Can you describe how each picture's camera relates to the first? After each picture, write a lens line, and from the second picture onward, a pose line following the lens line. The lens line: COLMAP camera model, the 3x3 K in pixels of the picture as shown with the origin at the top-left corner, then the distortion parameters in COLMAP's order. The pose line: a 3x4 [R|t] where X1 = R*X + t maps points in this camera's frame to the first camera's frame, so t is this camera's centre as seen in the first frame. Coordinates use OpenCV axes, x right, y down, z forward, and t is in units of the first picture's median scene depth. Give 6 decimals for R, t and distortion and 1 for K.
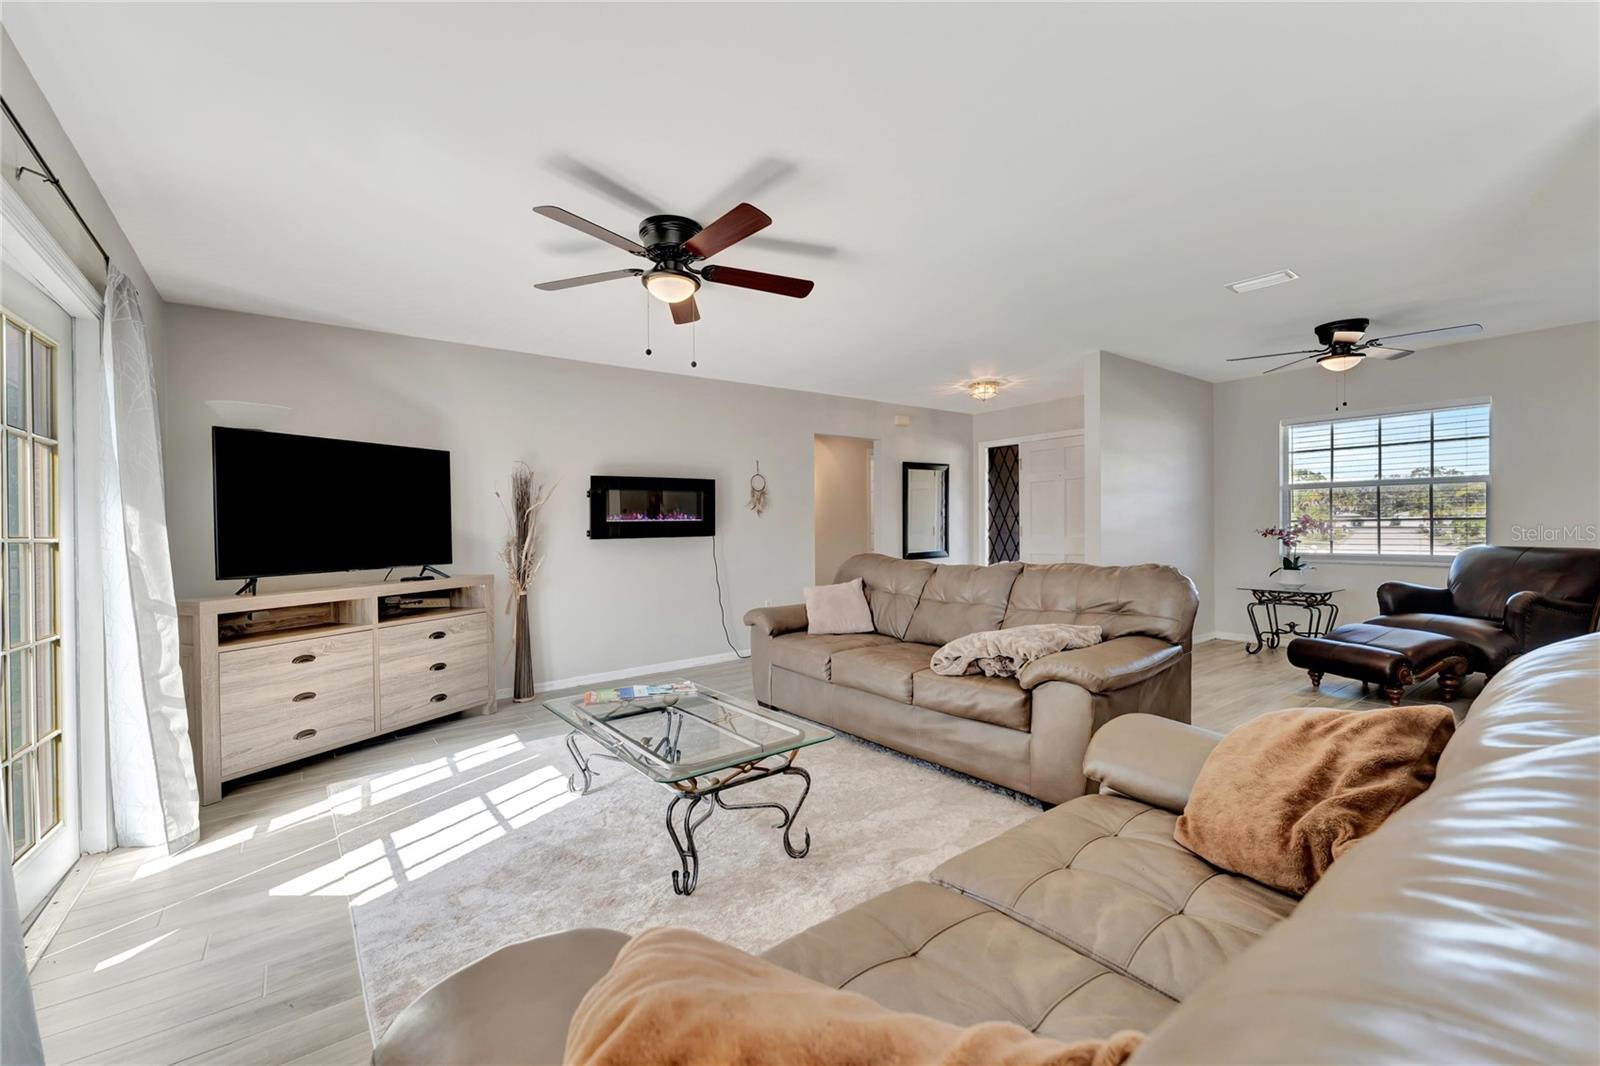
lens RADIAL K [[652.2, 0, 805.2], [0, 652.2, 538.9], [0, 0, 1]] dist [-0.000332, 0.000116]
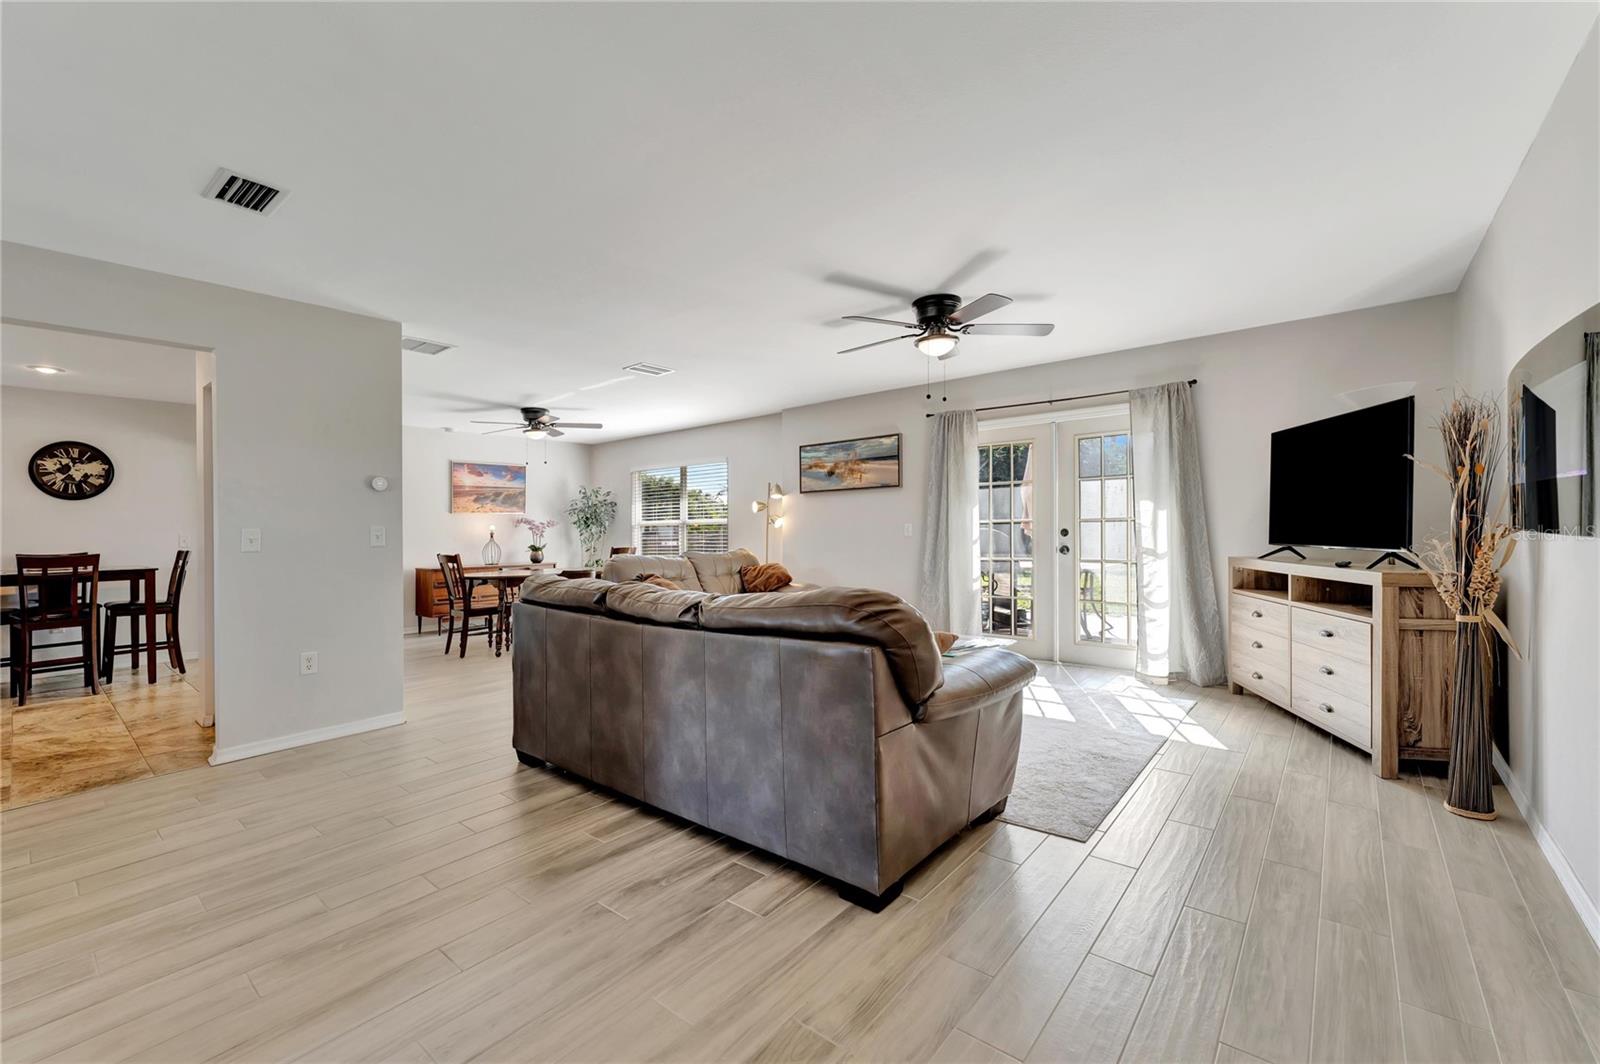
lens RADIAL K [[662.7, 0, 789.8], [0, 662.7, 522.2], [0, 0, 1]] dist [-0.001822, -0.000449]
pose [[-0.974241, 0.044380, -0.221100, 0.360320], [0.040577, 0.998940, 0.021715, -0.053175], [0.221829, 0.012184, -0.975009, 2.092510]]
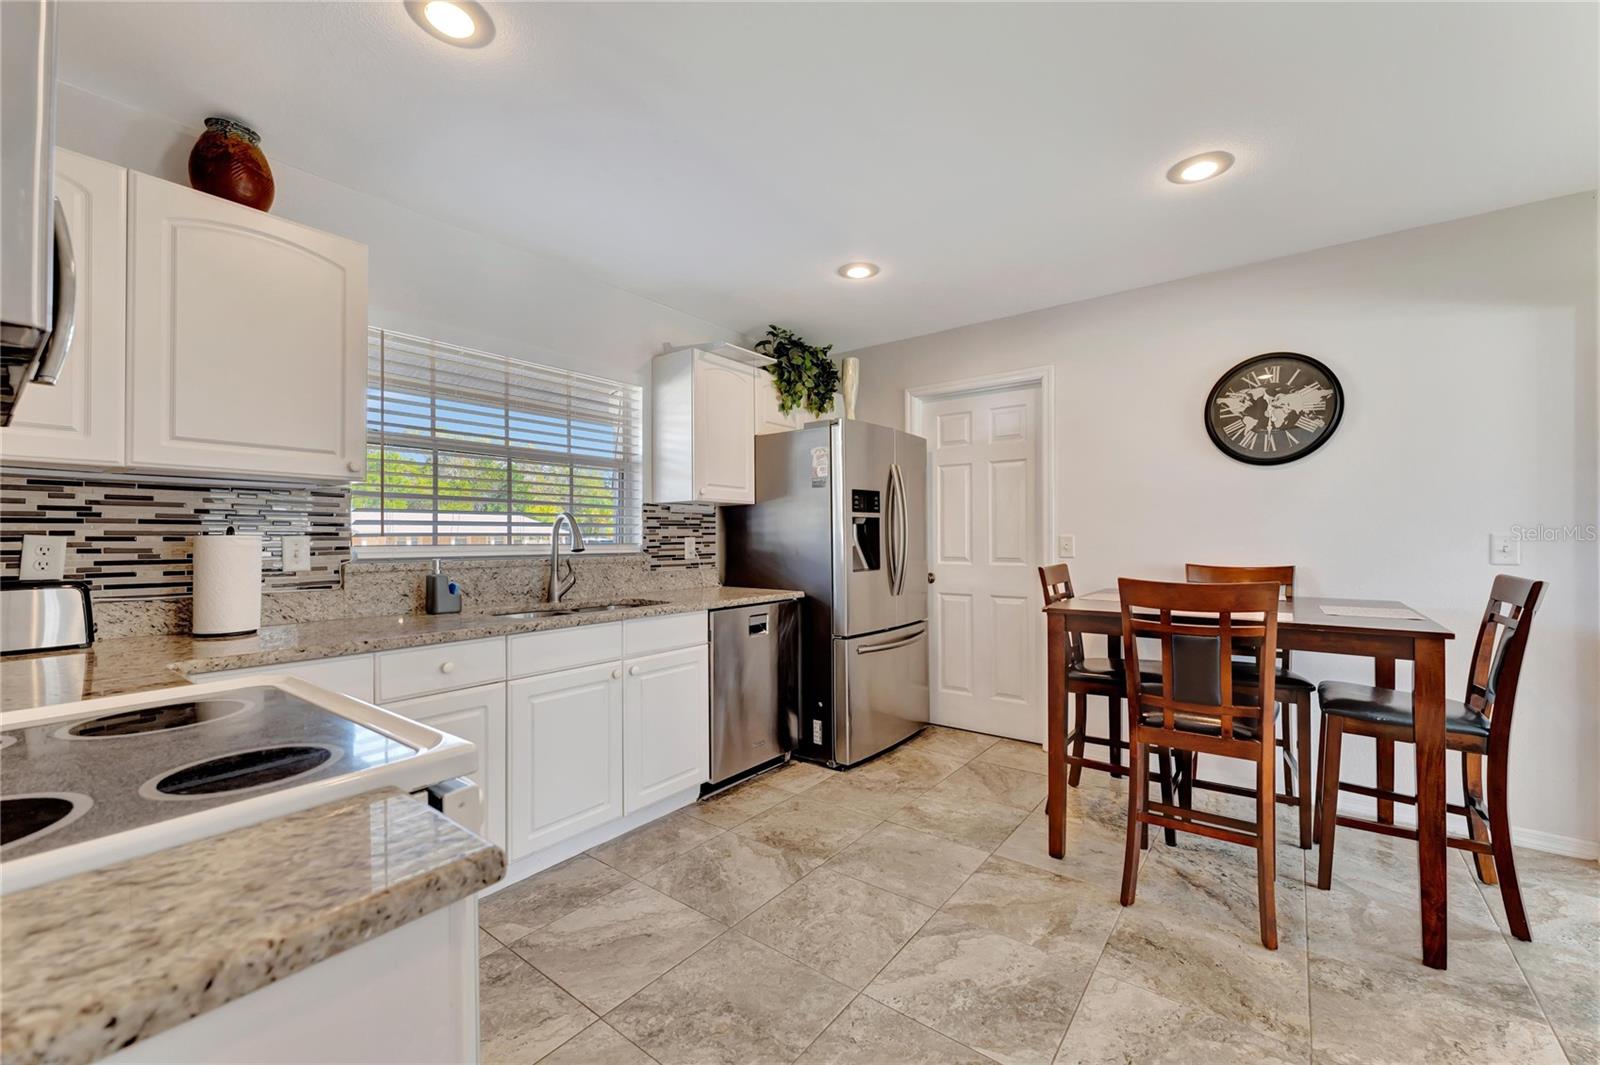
lens RADIAL K [[632.5, 0, 800.0], [0, 632.5, 532.5], [0, 0, 1]] dist [0.000348, 0.000151]
pose [[-0.268993, 0.034949, 0.962508, 1.225677], [0.027265, 0.999217, -0.028662, -0.049629], [-0.962756, 0.018533, -0.269735, 0.717735]]
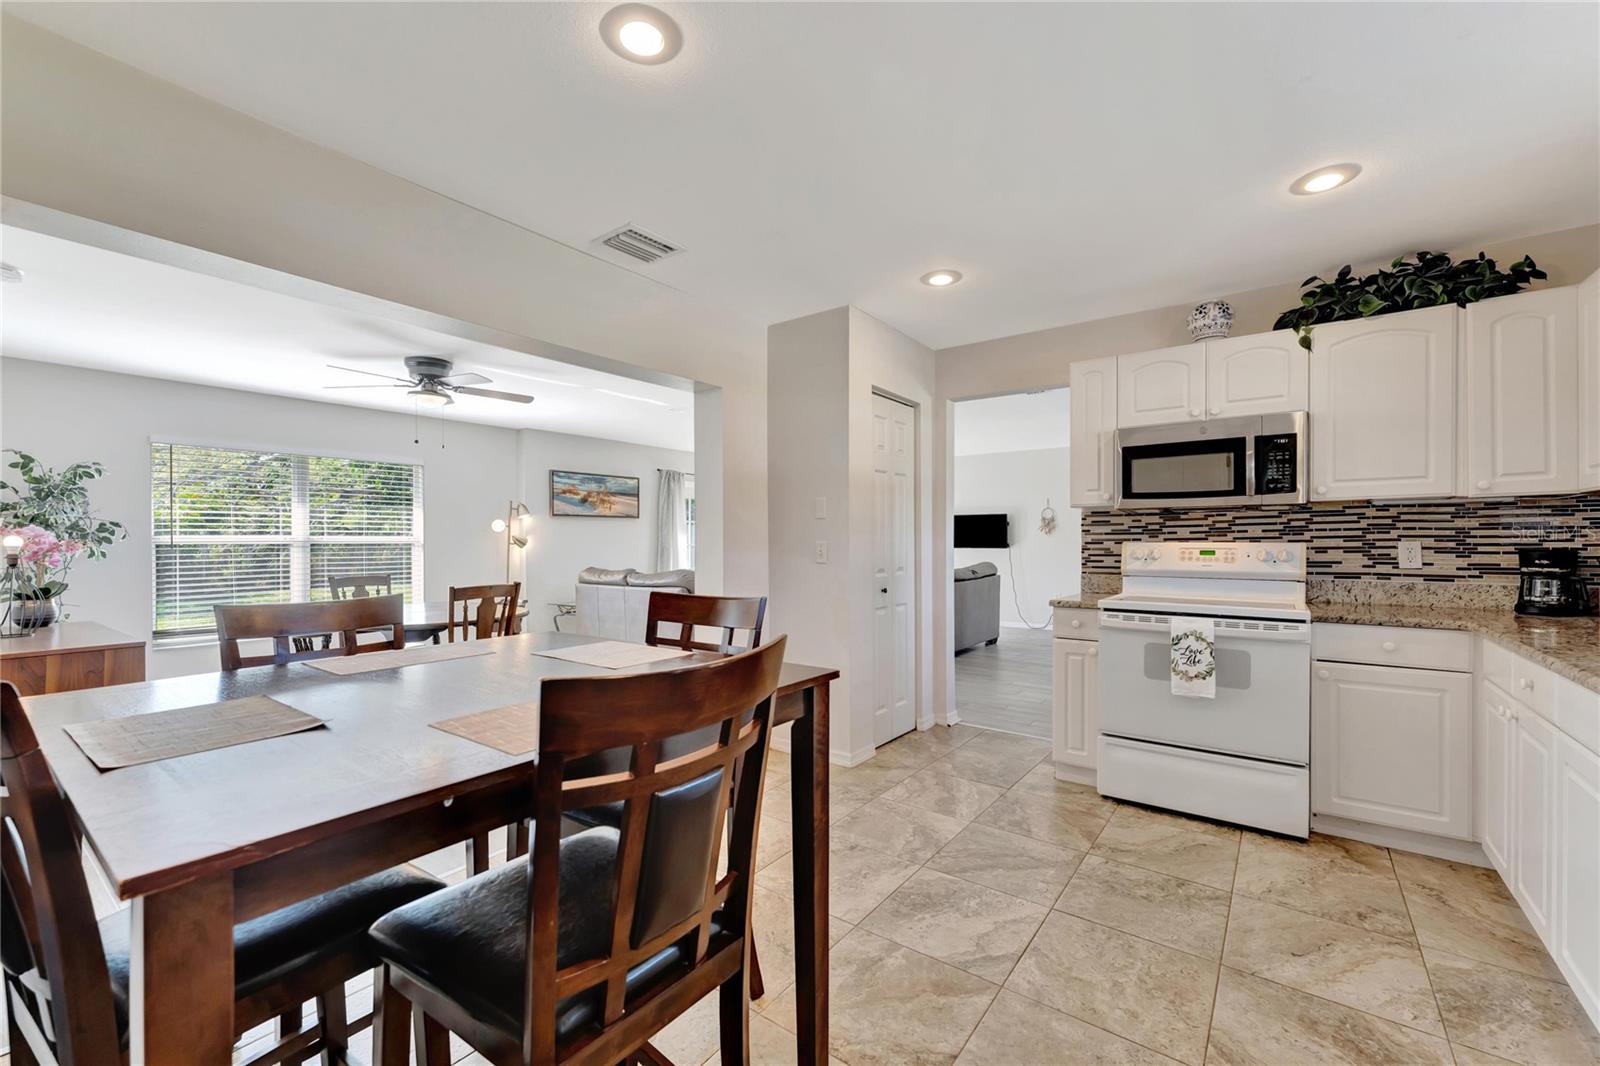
lens RADIAL K [[652.2, 0, 805.2], [0, 652.2, 538.9], [0, 0, 1]] dist [-0.000332, 0.000116]
pose [[0.288186, 0.018737, -0.957391, 2.311628], [-0.022325, 0.999668, 0.012845, -0.068084], [0.957314, 0.017672, 0.288509, 0.079702]]
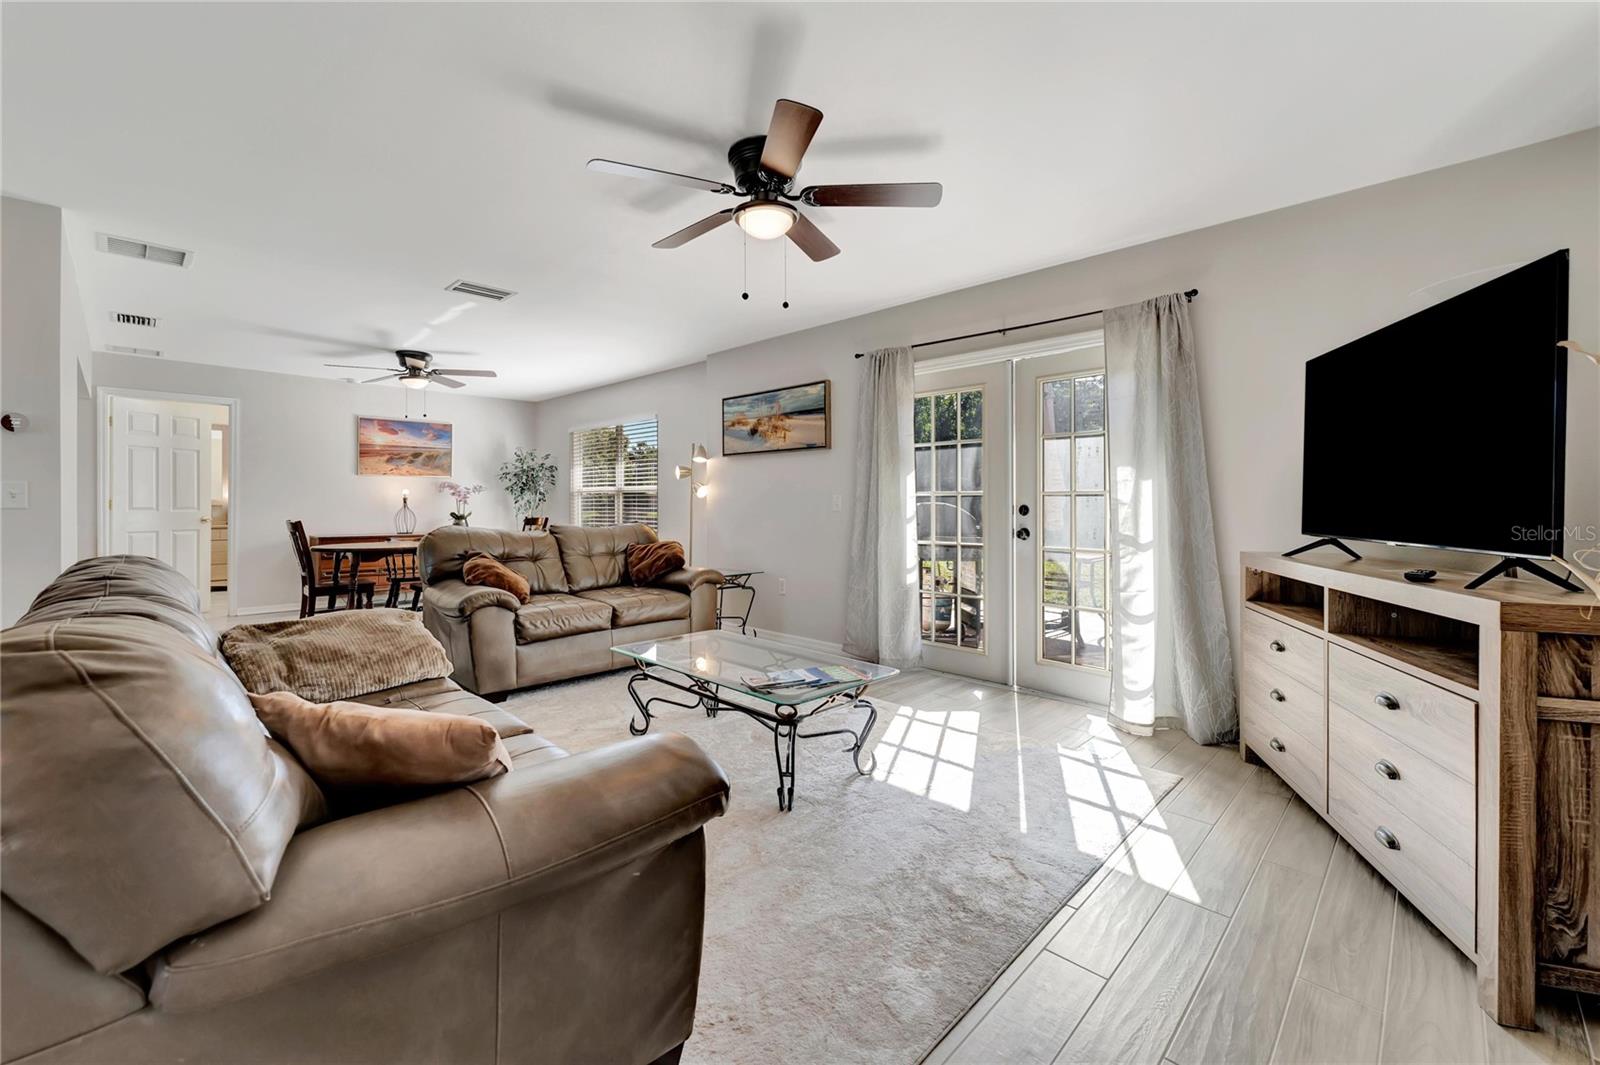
lens RADIAL K [[661.1, 0, 793.1], [0, 661.1, 482.4], [0, 0, 1]] dist [-0.001692, -0.000663]
pose [[-0.988854, 0.023404, -0.147040, -0.103475], [0.023634, 0.999721, 0.000181, -0.023100], [0.147003, -0.003296, -0.989131, 1.751422]]
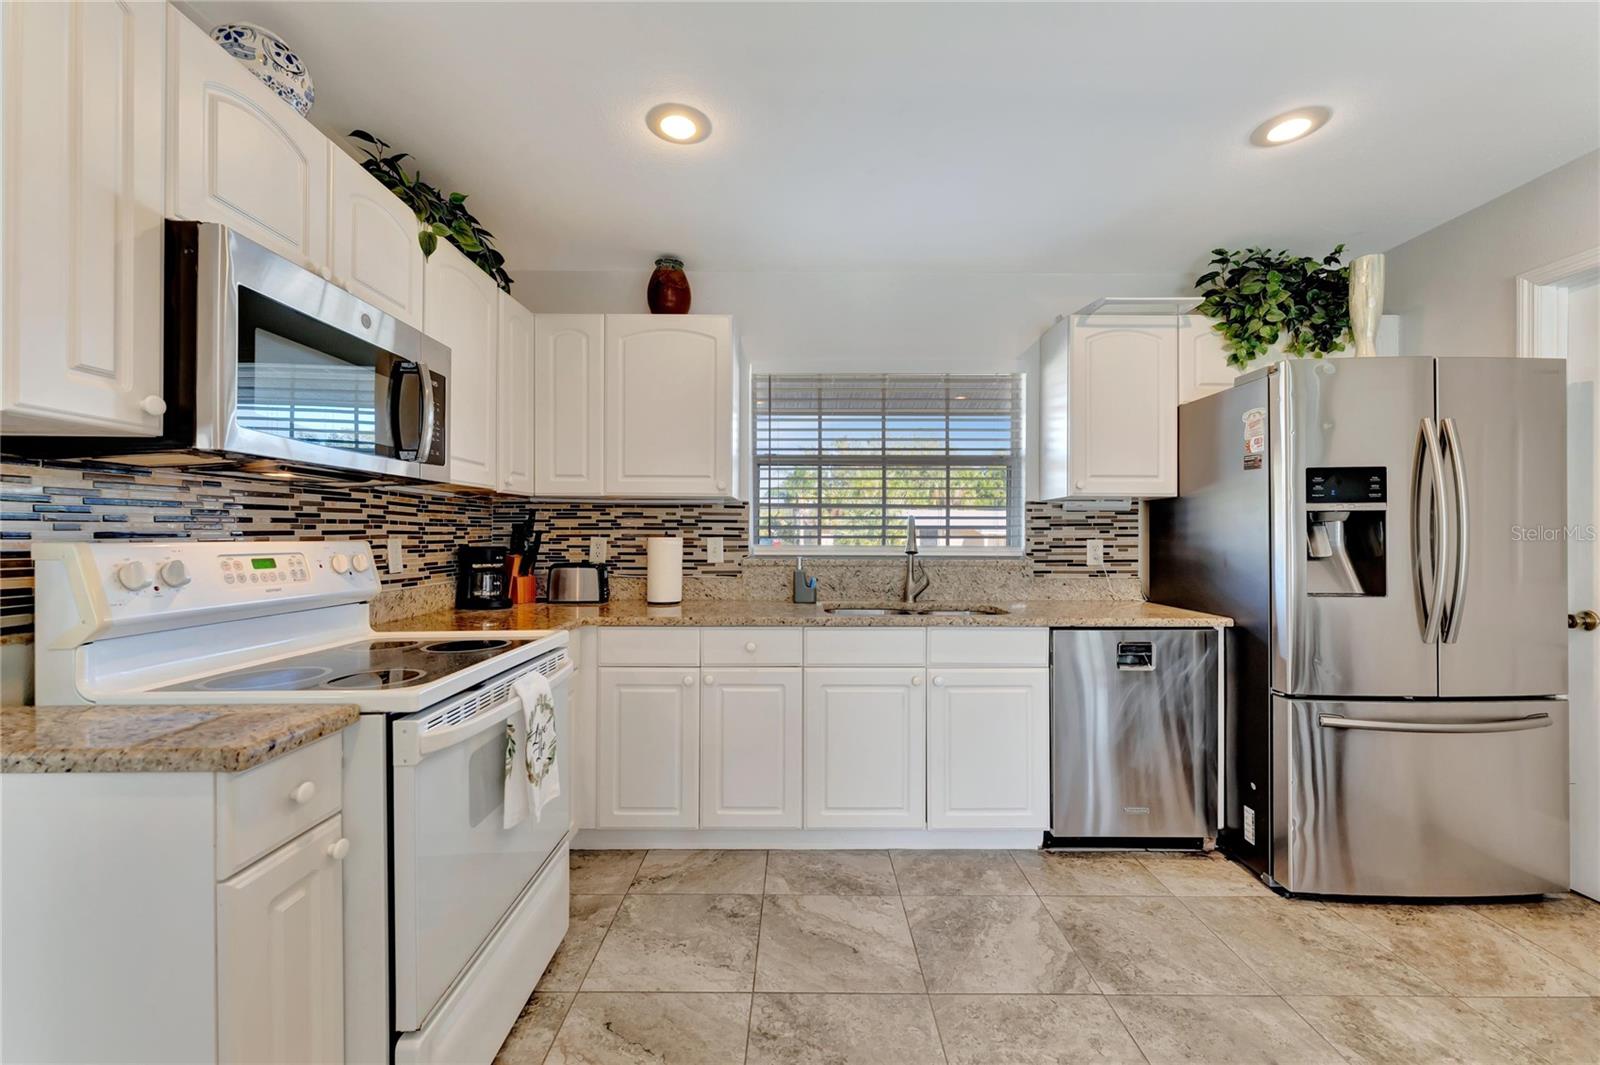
lens RADIAL K [[632.5, 0, 800.4], [0, 632.5, 534.5], [0, 0, 1]] dist [0.000795, -0.000092]
pose [[0.596579, 0.027907, 0.802069, 1.348400], [-0.003065, 0.999467, -0.032496, -0.054408], [-0.802548, 0.016928, 0.596347, 0.380535]]
